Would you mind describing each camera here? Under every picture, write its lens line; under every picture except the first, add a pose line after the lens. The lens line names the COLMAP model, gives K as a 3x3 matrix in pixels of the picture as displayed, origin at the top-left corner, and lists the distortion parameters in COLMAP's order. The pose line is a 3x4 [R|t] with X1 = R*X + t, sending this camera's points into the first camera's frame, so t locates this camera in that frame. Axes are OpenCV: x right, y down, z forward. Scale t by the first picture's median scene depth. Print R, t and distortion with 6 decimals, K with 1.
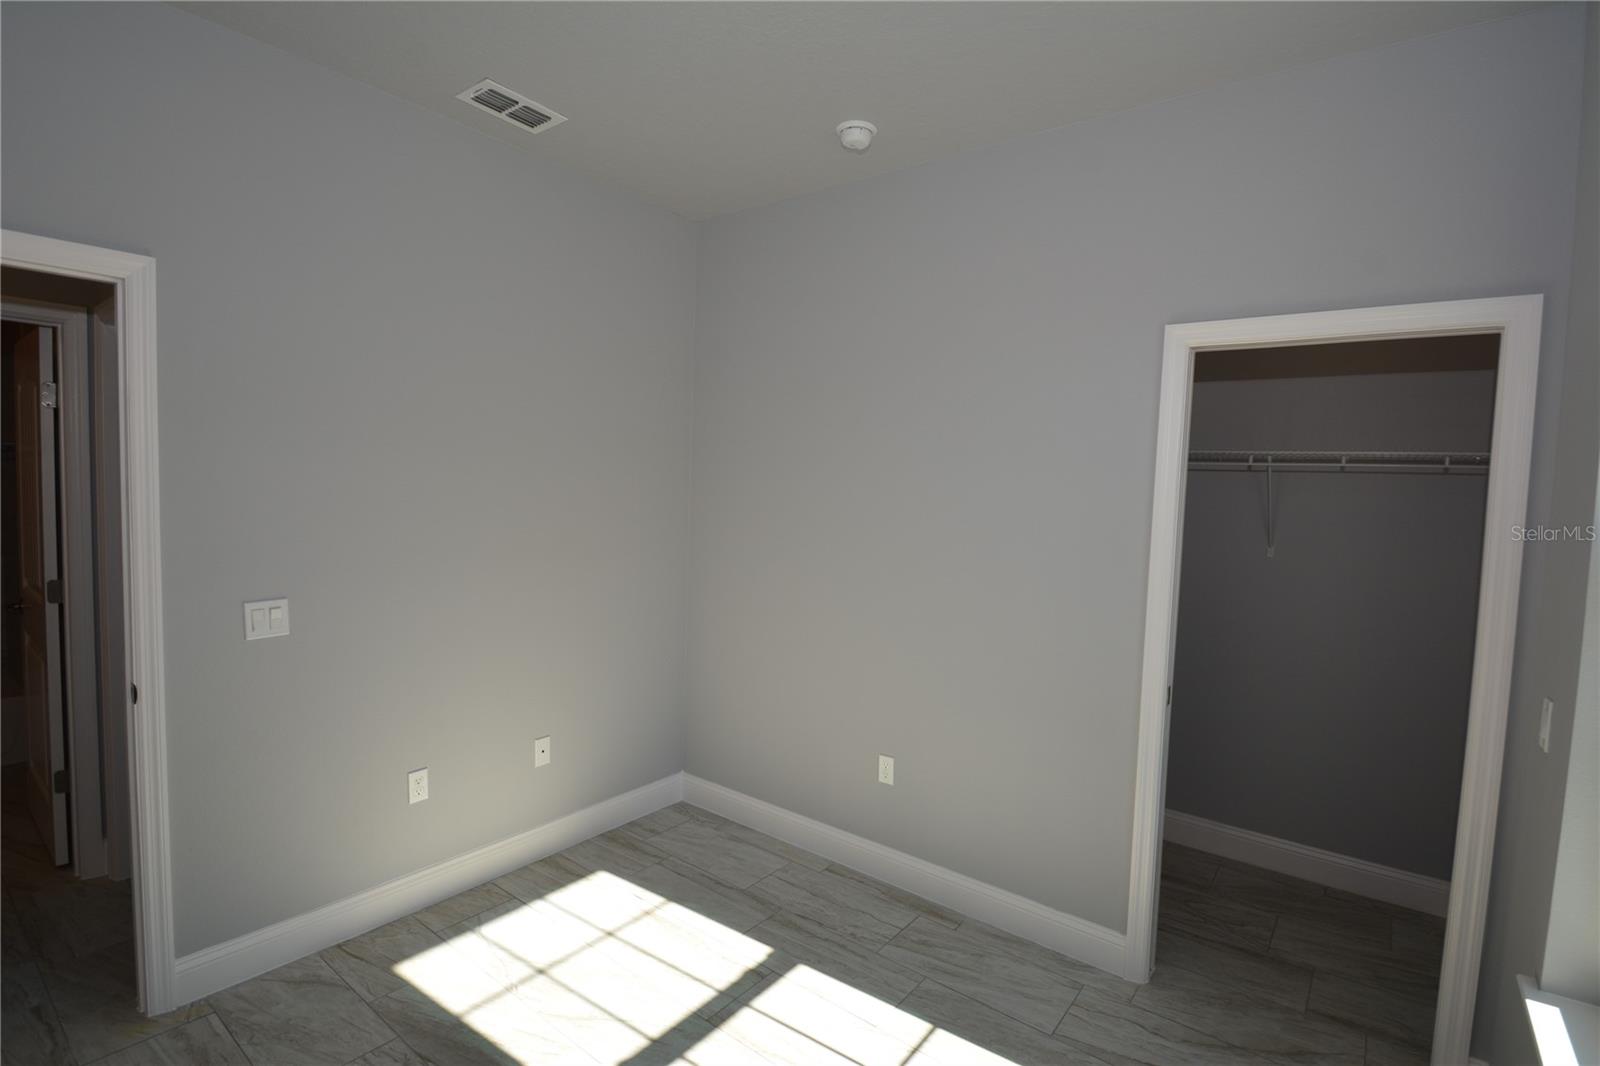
lens RADIAL K [[764.7, 0, 803.3], [0, 764.7, 535.1], [0, 0, 1]] dist [0.012688, -0.018720]
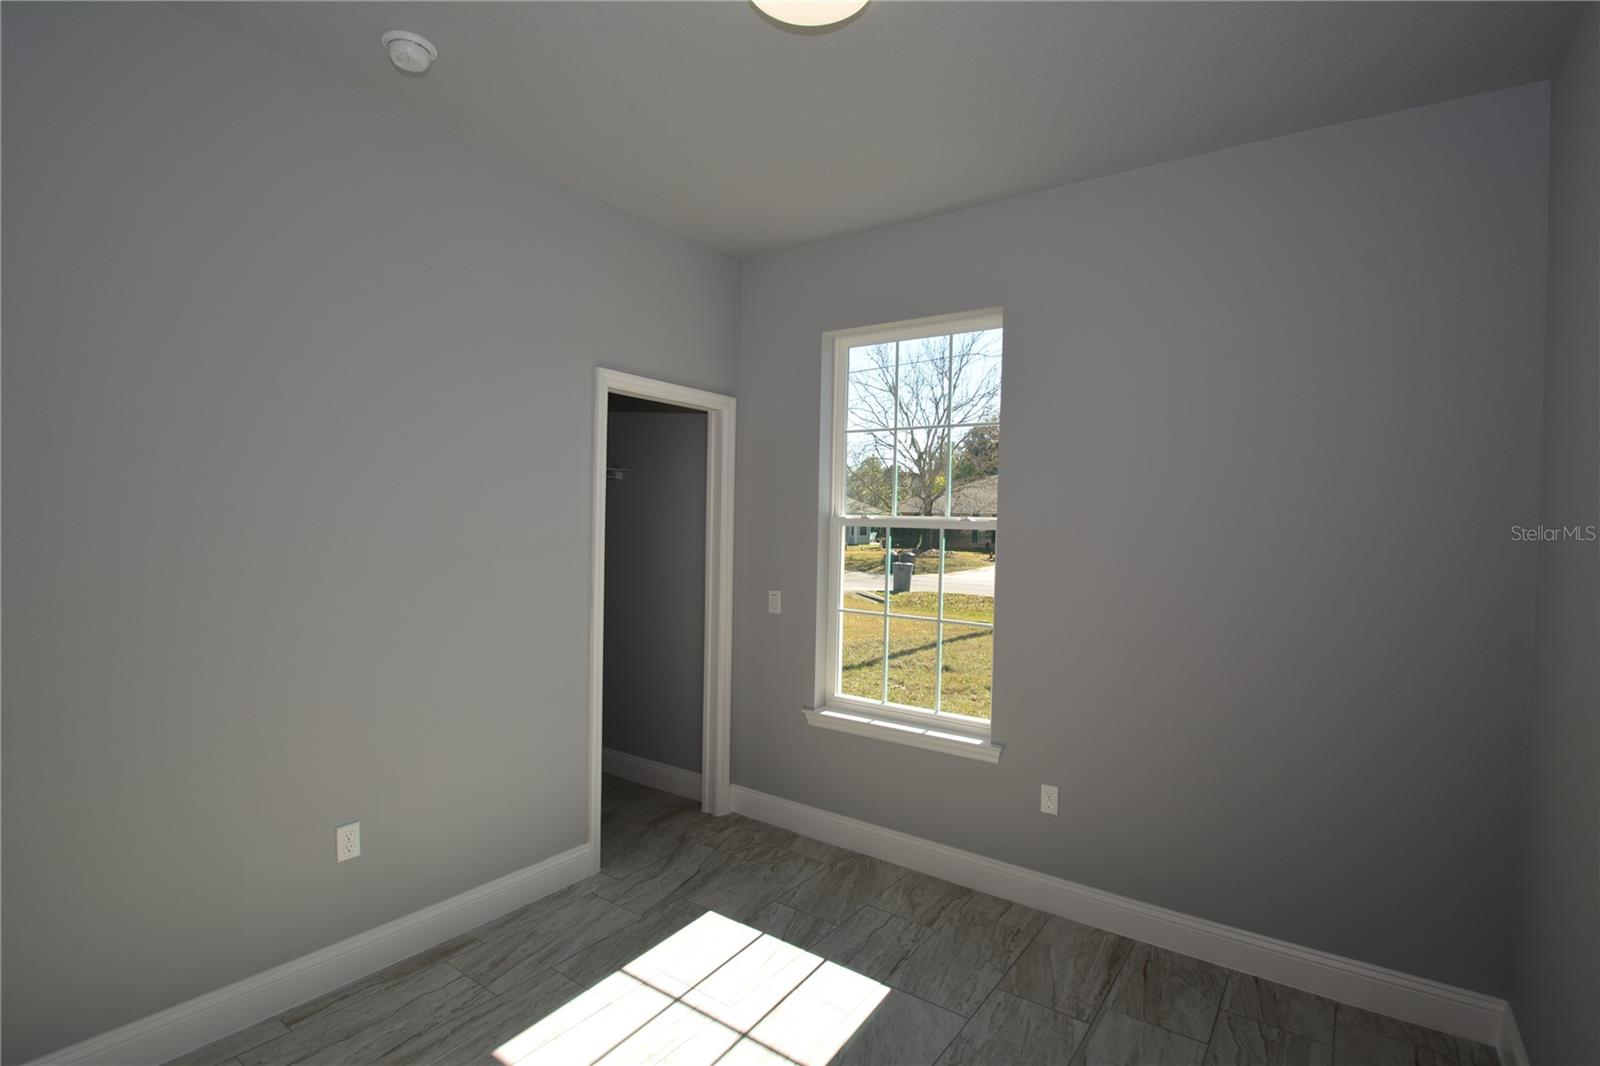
lens RADIAL K [[764.7, 0, 803.3], [0, 764.7, 535.1], [0, 0, 1]] dist [0.012688, -0.018720]
pose [[-0.024772, -0.055729, 0.998139, -0.805795], [0.048832, 0.997186, 0.056888, -0.037178], [-0.998500, 0.050151, -0.021981, 0.636868]]
